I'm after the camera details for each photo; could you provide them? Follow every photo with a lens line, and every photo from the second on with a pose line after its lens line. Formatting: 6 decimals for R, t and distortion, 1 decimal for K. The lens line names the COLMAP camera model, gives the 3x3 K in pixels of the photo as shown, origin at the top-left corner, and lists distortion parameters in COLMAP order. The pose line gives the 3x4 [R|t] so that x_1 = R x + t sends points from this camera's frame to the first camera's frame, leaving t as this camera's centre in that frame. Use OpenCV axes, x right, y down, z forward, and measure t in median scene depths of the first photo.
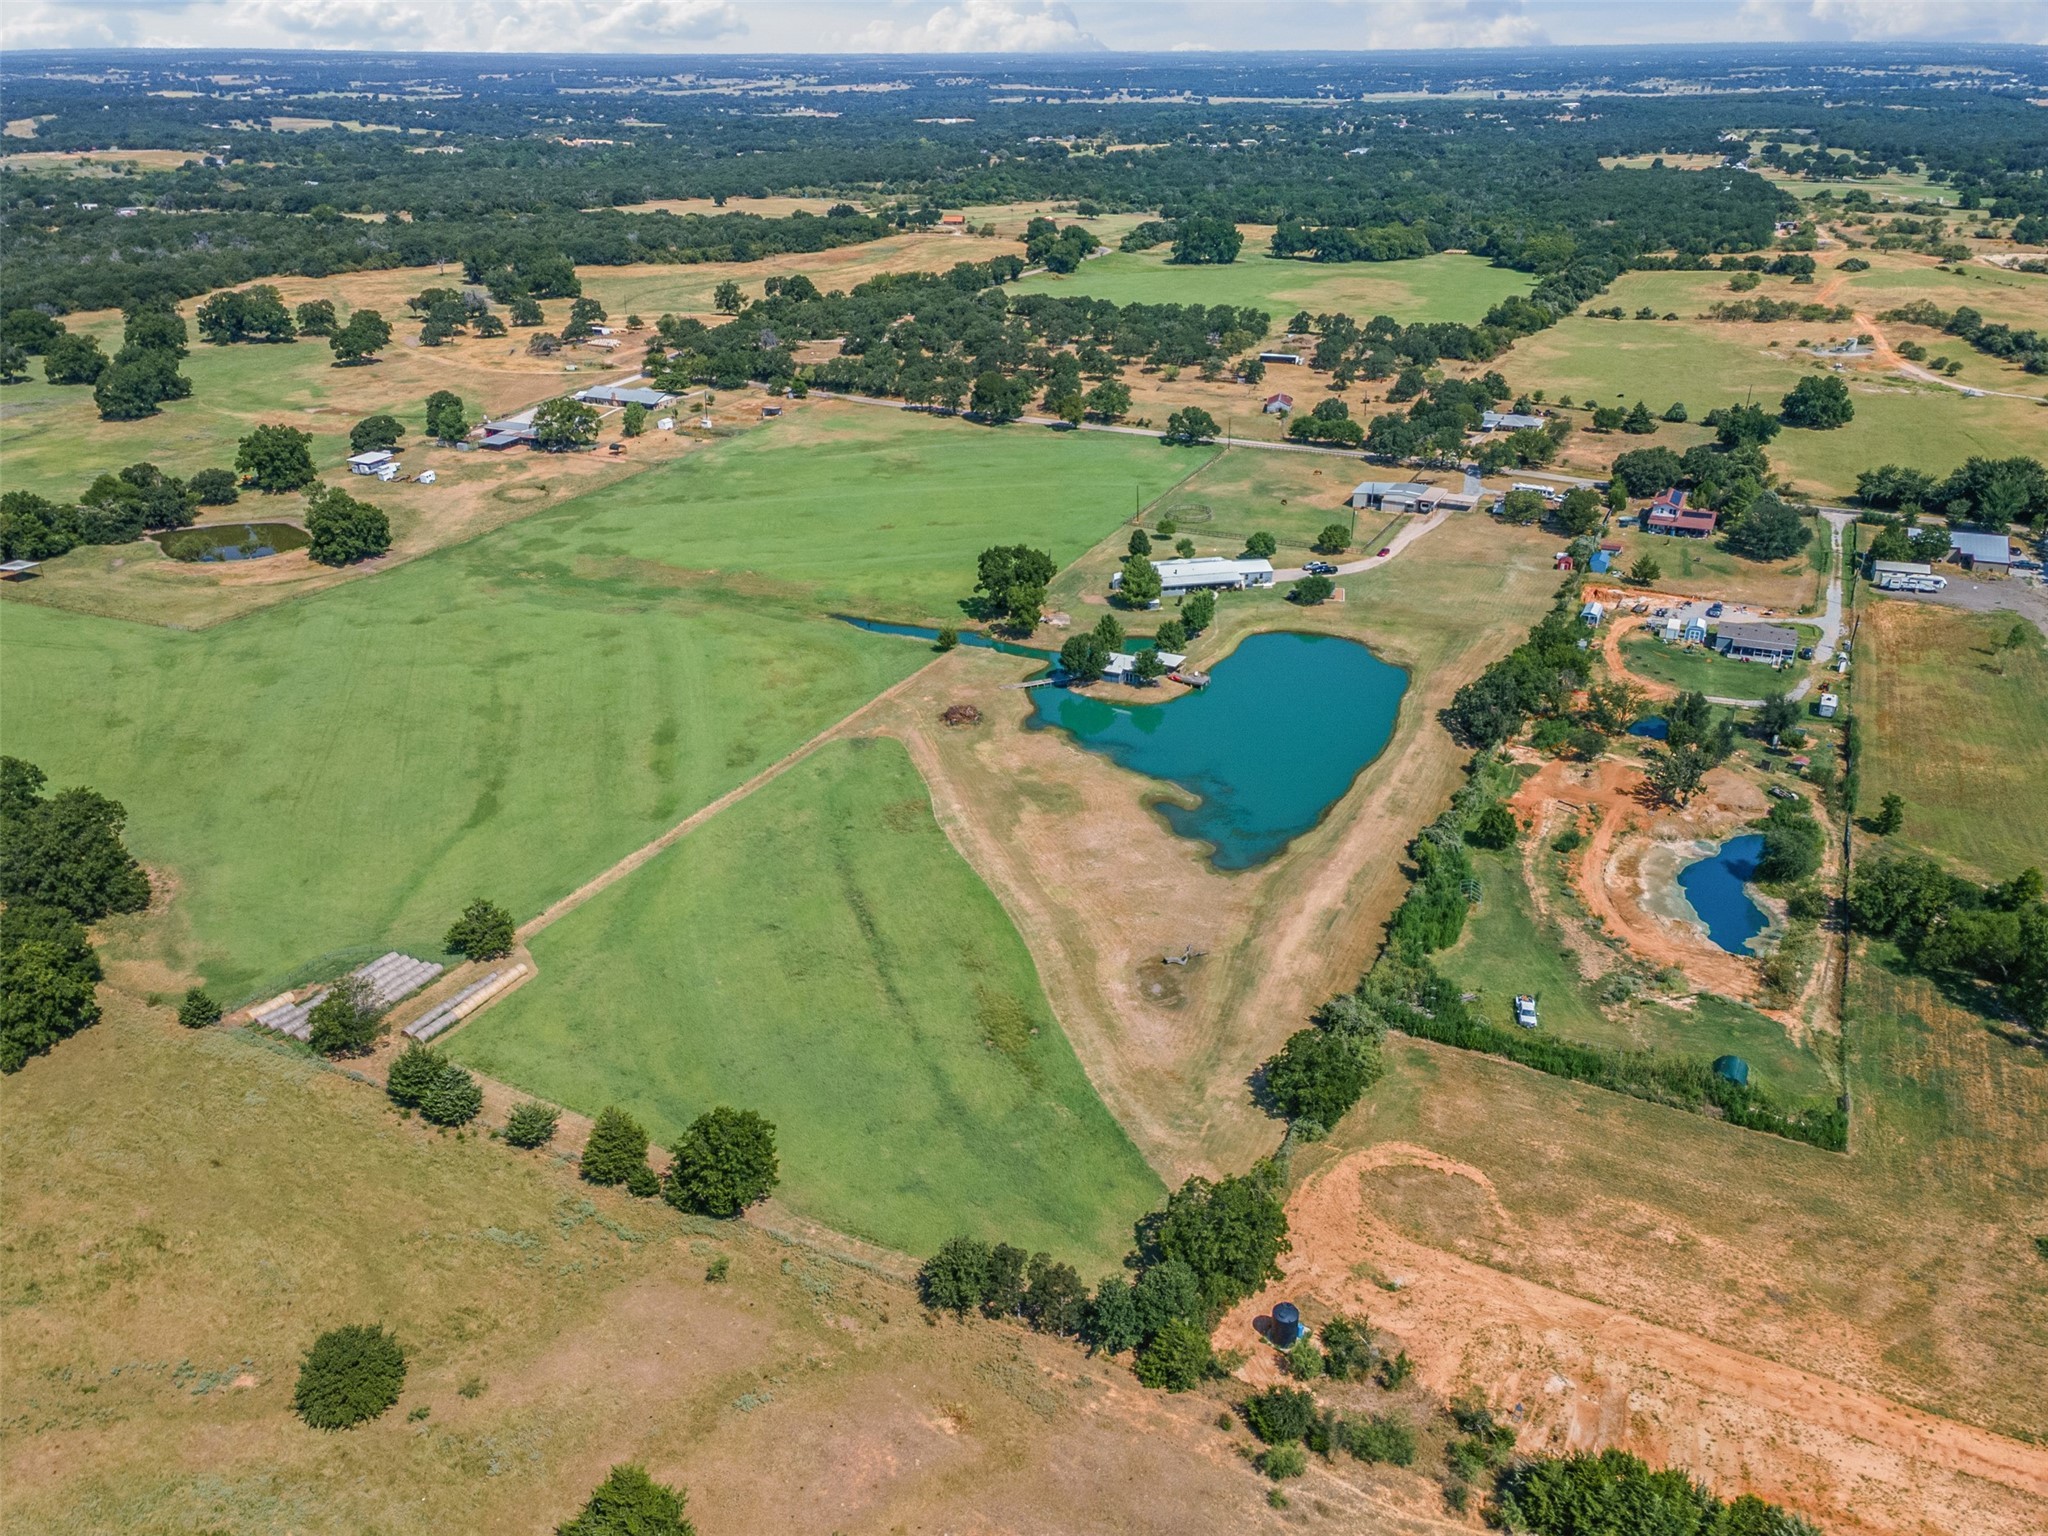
lens RADIAL K [[1525.1, 0, 1034.1], [0, 1525.1, 769.3], [0, 0, 1]] dist [0.038822, -0.048386]
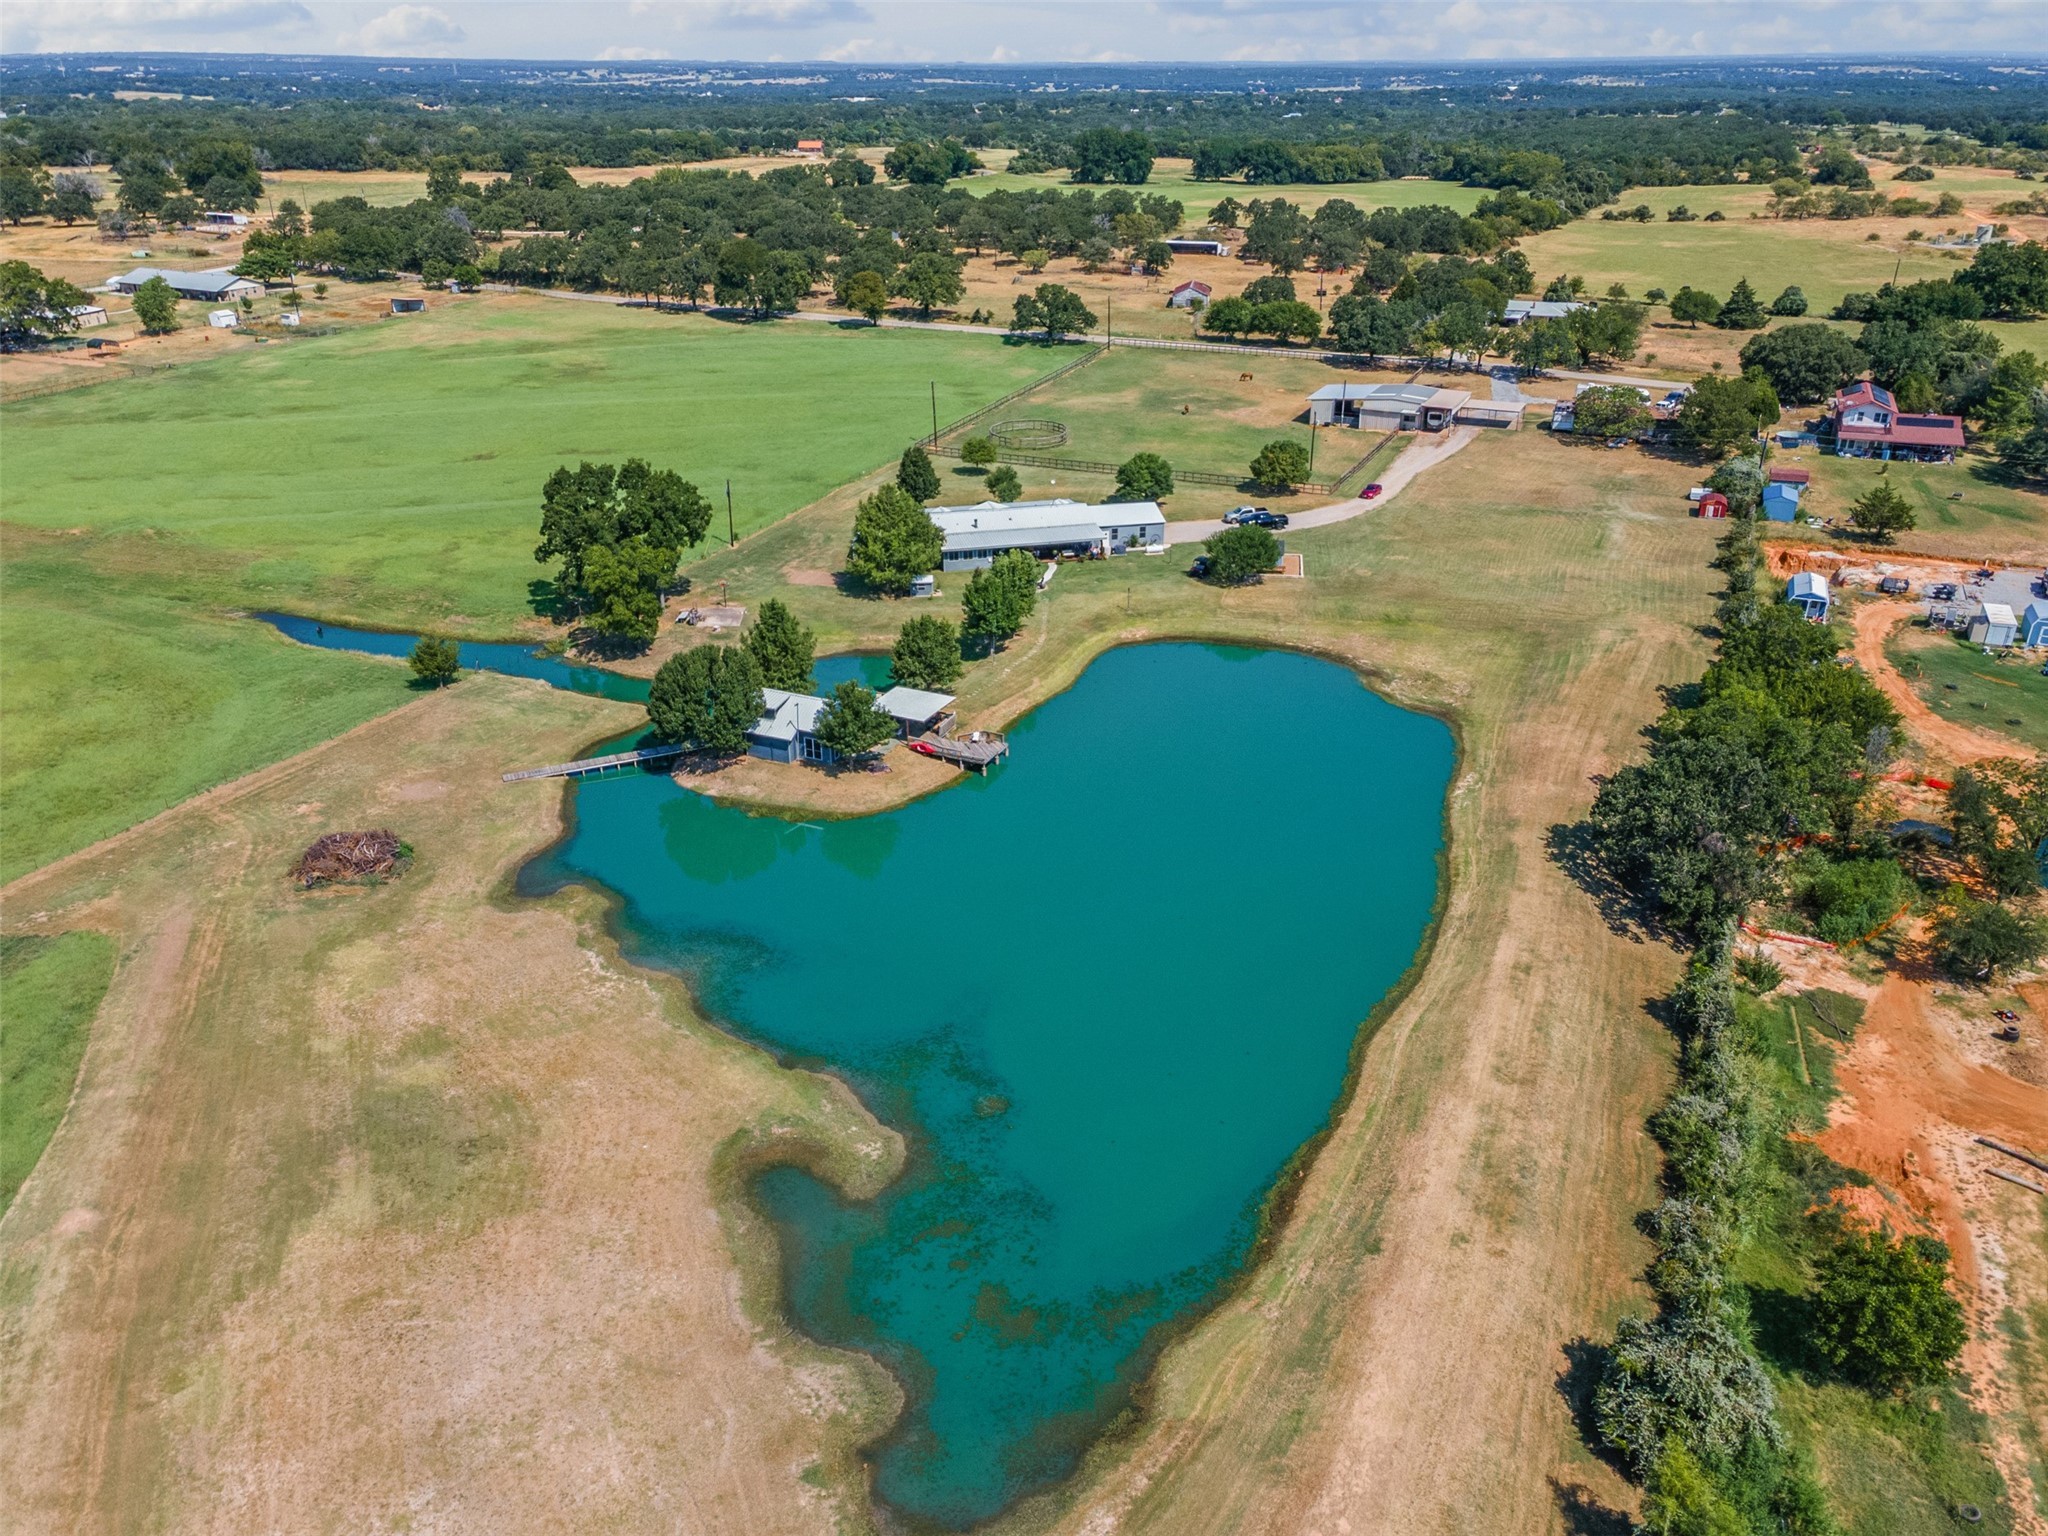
lens RADIAL K [[1537.5, 0, 1031.6], [0, 1537.5, 760.9], [0, 0, 1]] dist [0.007135, 0.074969]
pose [[0.999240, -0.012385, 0.036968, 0.089948], [0.012848, 0.999842, -0.012313, -0.042464], [-0.036810, 0.012779, 0.999241, 0.475860]]
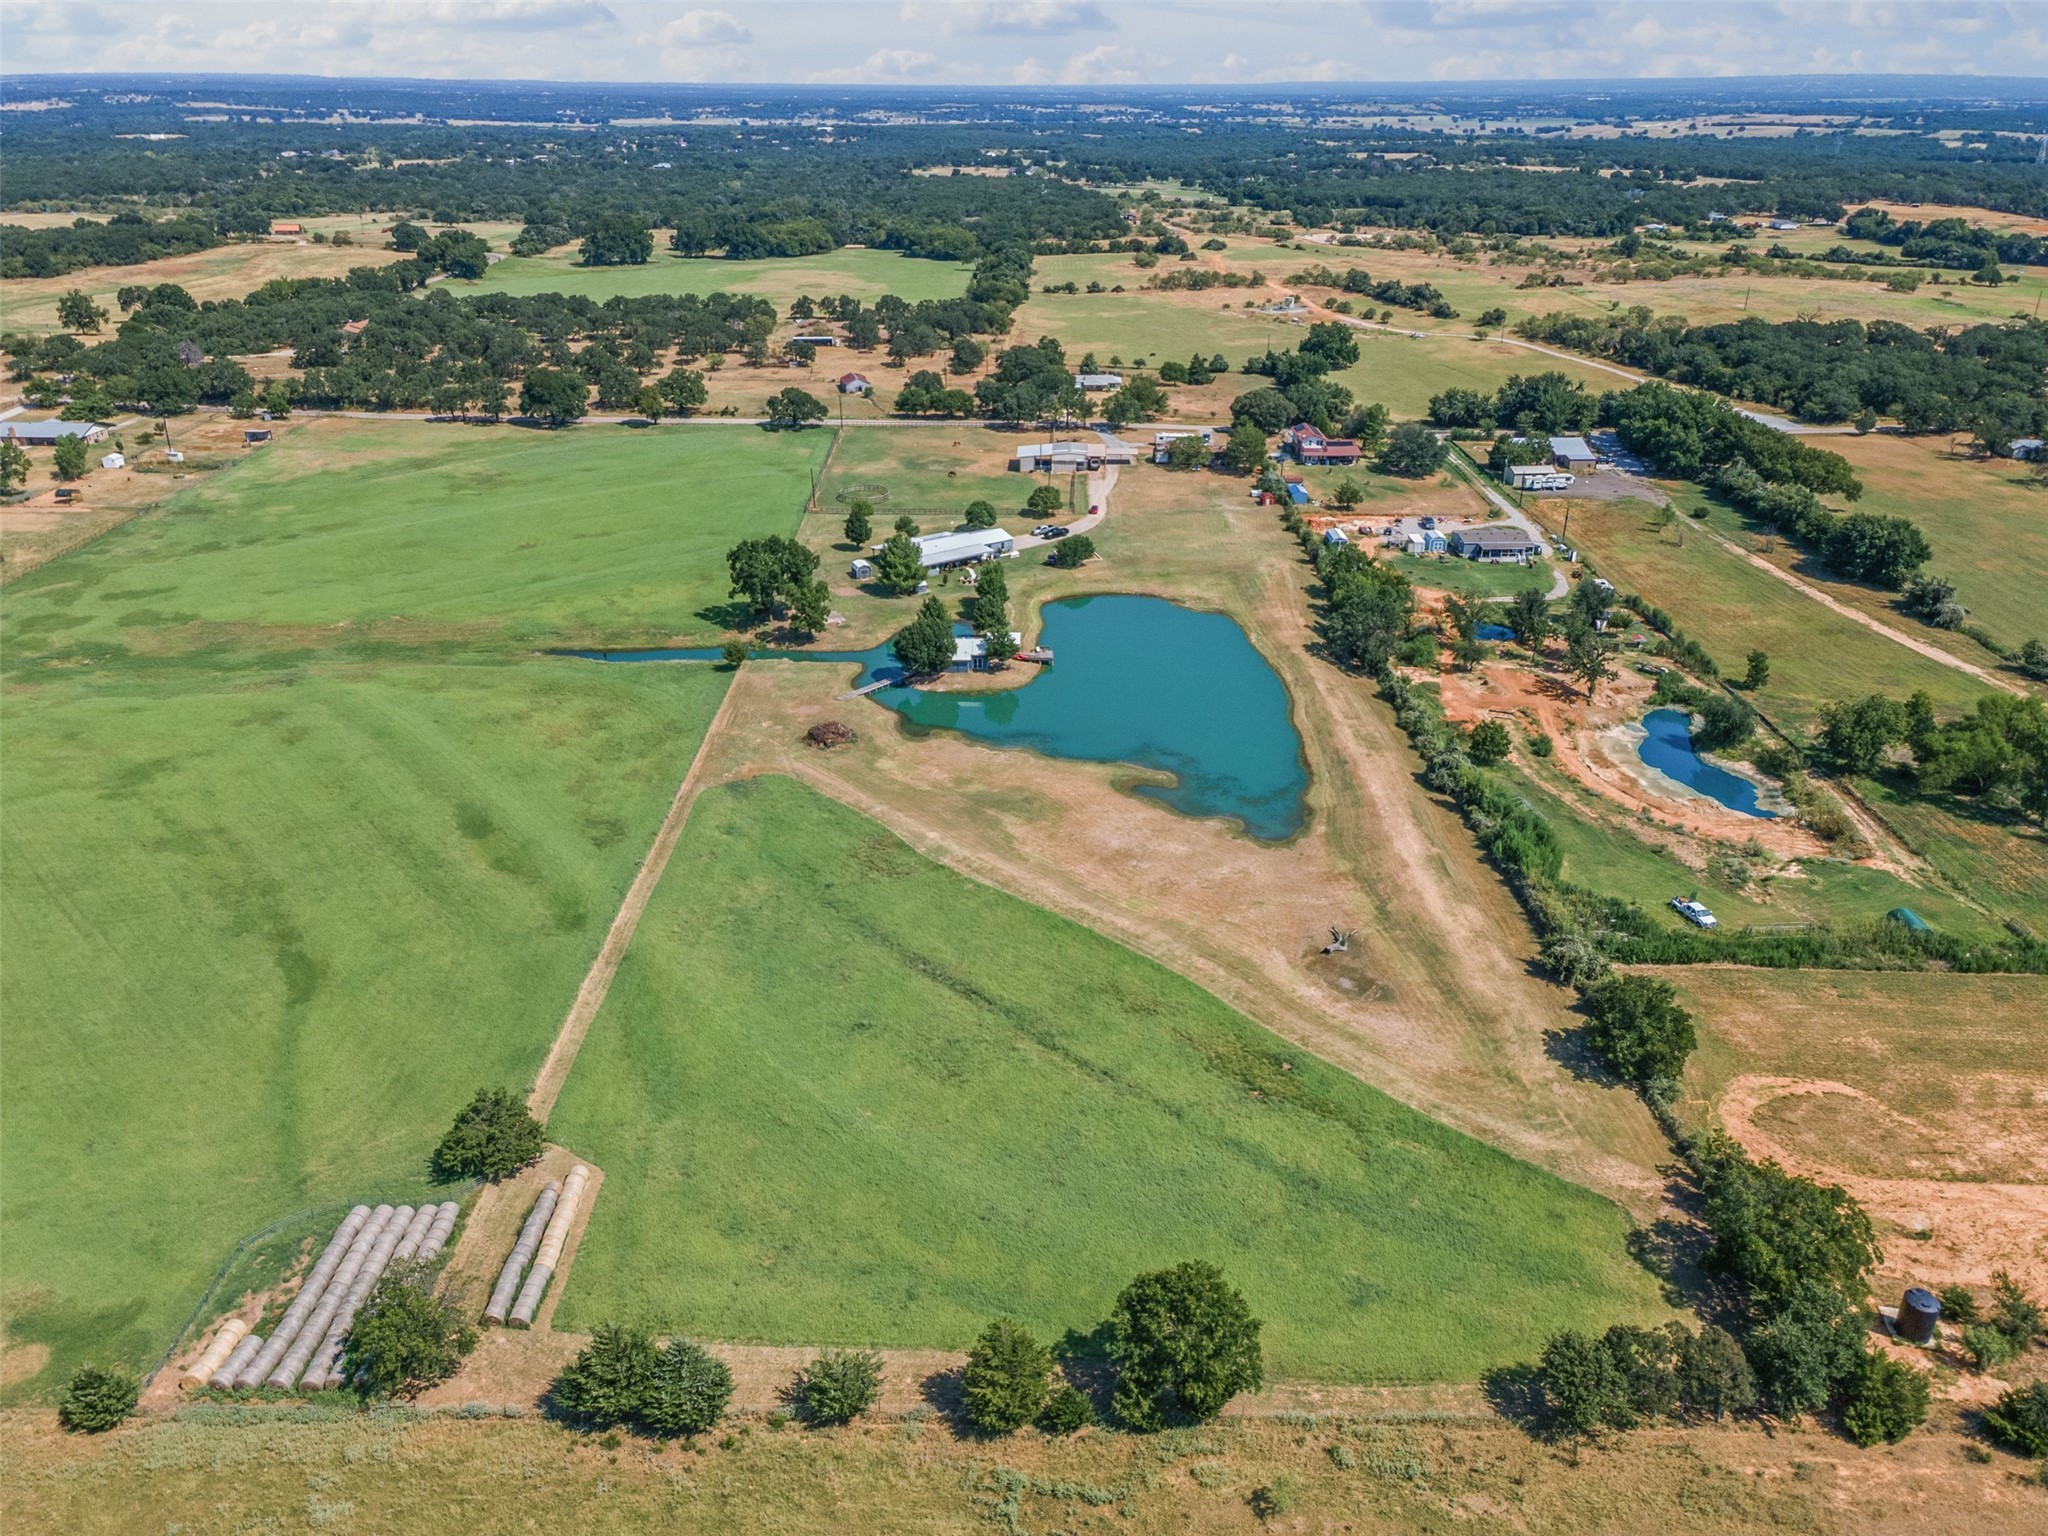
lens RADIAL K [[1501.3, 0, 1024.0], [0, 1501.3, 768.0], [0, 0, 1]] dist [0.015878, 0.043614]
pose [[0.897668, -0.176315, 0.403864, -0.226402], [0.181195, 0.983092, 0.026446, -0.016052], [-0.401698, 0.049438, 0.914437, 0.172518]]
